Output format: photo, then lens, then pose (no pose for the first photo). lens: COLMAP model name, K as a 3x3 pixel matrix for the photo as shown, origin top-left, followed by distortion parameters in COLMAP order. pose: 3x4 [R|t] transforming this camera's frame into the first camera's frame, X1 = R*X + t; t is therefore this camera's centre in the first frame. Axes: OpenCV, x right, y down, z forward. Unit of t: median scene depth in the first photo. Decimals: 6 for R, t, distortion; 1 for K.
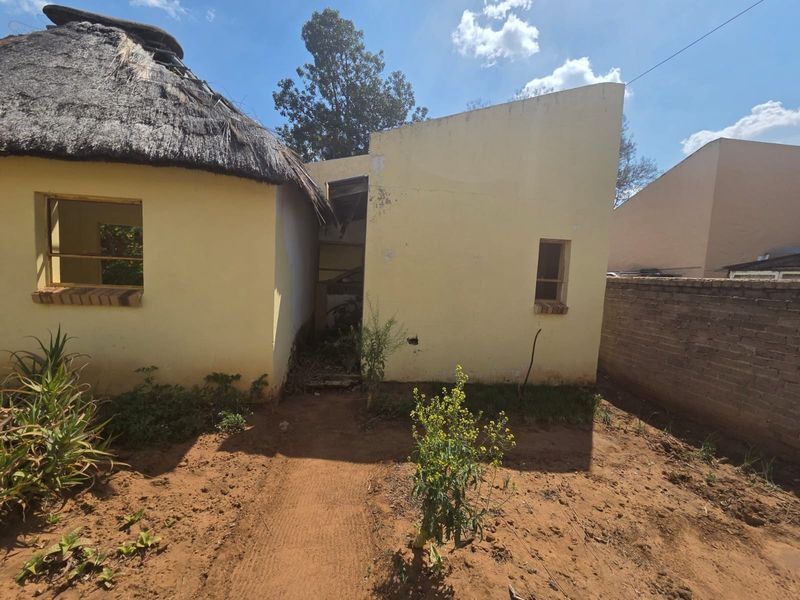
lens RADIAL K [[332.0, 0, 400.0], [0, 332.0, 300.0], [0, 0, 1]] dist [-0.000763, -0.000039]
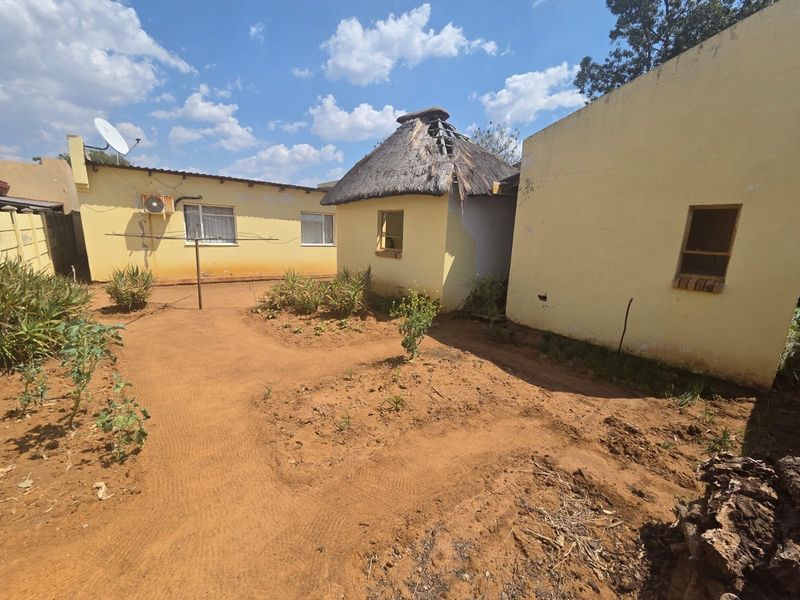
lens RADIAL K [[332.0, 0, 400.0], [0, 332.0, 300.0], [0, 0, 1]] dist [-0.000763, -0.000039]
pose [[0.541739, 0.141737, -0.828511, 1.047297], [-0.073266, 0.989891, 0.121439, 0.022096], [0.837348, -0.005087, 0.546647, -0.206388]]
